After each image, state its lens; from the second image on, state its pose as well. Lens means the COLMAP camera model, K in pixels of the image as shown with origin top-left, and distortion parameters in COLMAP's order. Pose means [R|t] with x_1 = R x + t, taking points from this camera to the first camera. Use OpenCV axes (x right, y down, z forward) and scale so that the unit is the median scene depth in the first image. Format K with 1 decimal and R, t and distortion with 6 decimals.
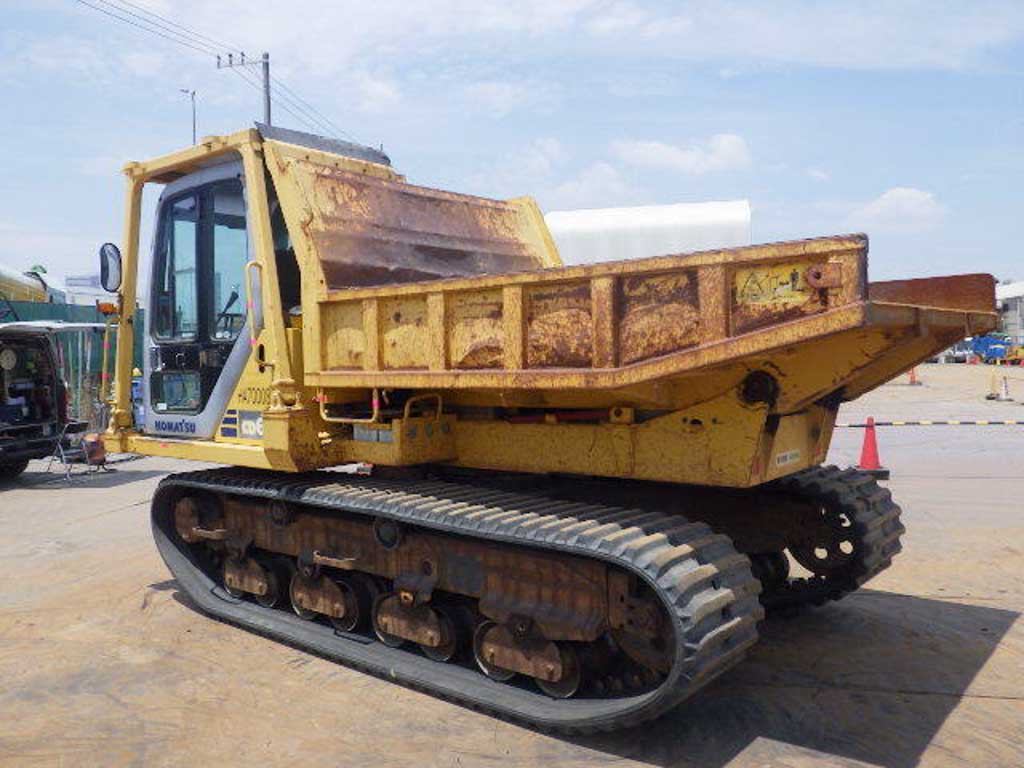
lens RADIAL K [[881.4, 0, 512.0], [0, 881.4, 384.0], [0, 0, 1]] dist [0.009986, 0.003095]
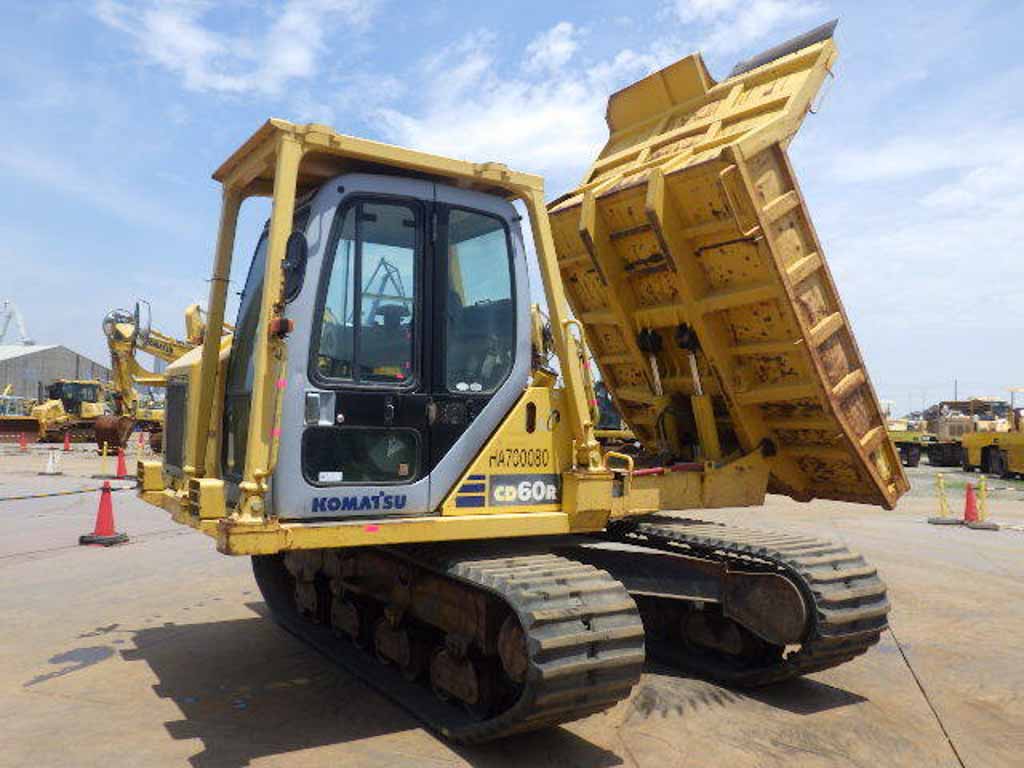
lens RADIAL K [[845.9, 0, 510.7], [0, 845.9, 376.0], [0, 0, 1]] dist [-0.002606, 0.000882]
pose [[0.267723, 0.072179, 0.960789, -1.111582], [-0.007507, 0.997316, -0.072831, -0.007070], [-0.963467, 0.012286, 0.267546, 0.748625]]
